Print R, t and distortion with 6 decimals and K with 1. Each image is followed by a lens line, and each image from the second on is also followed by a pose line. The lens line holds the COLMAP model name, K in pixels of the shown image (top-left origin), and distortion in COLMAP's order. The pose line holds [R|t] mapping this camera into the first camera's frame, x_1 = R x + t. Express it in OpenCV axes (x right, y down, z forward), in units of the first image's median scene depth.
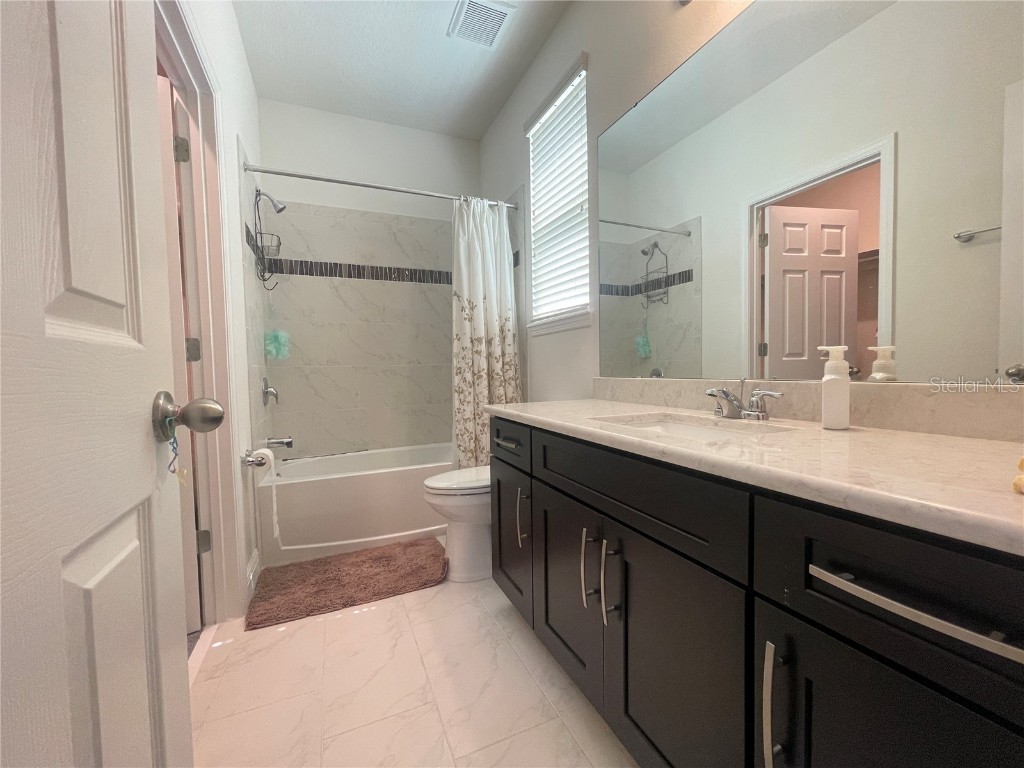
lens RADIAL K [[414.1, 0, 512.6], [0, 414.1, 383.6], [0, 0, 1]] dist [0.002365, -0.000517]
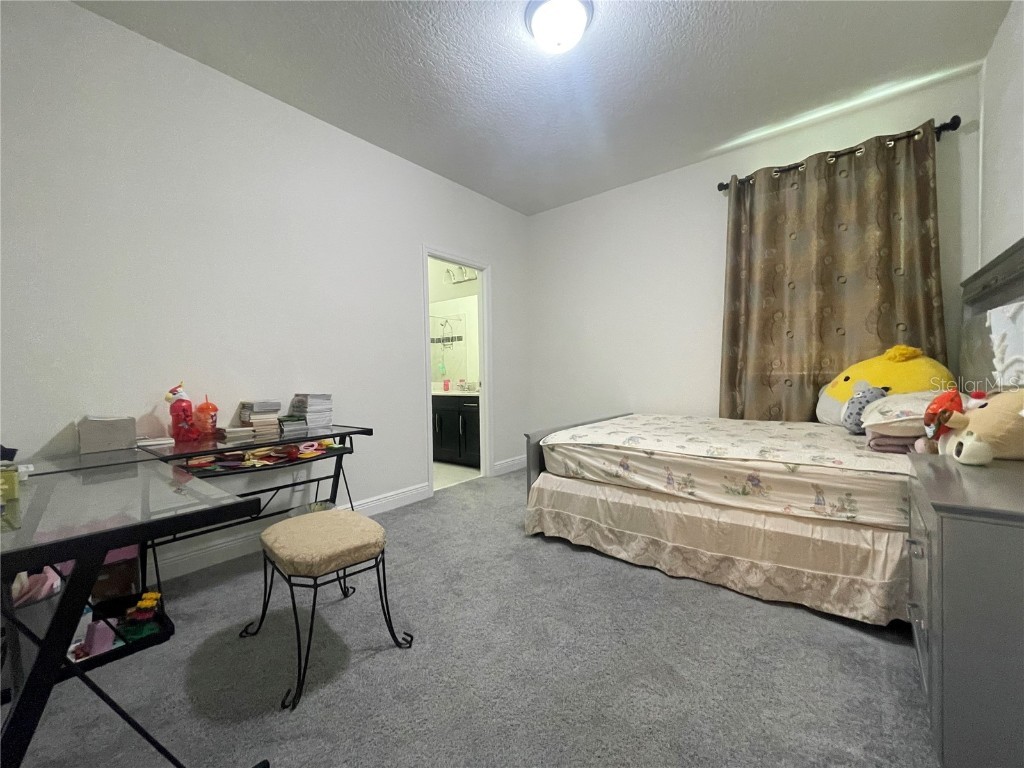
lens RADIAL K [[414.1, 0, 510.6], [0, 414.1, 383.0], [0, 0, 1]] dist [0.002365, -0.000517]
pose [[0.890895, 0.003992, 0.454192, -0.333708], [0.013675, 0.999272, -0.035605, 0.063824], [-0.454004, 0.037932, 0.890192, -1.043948]]
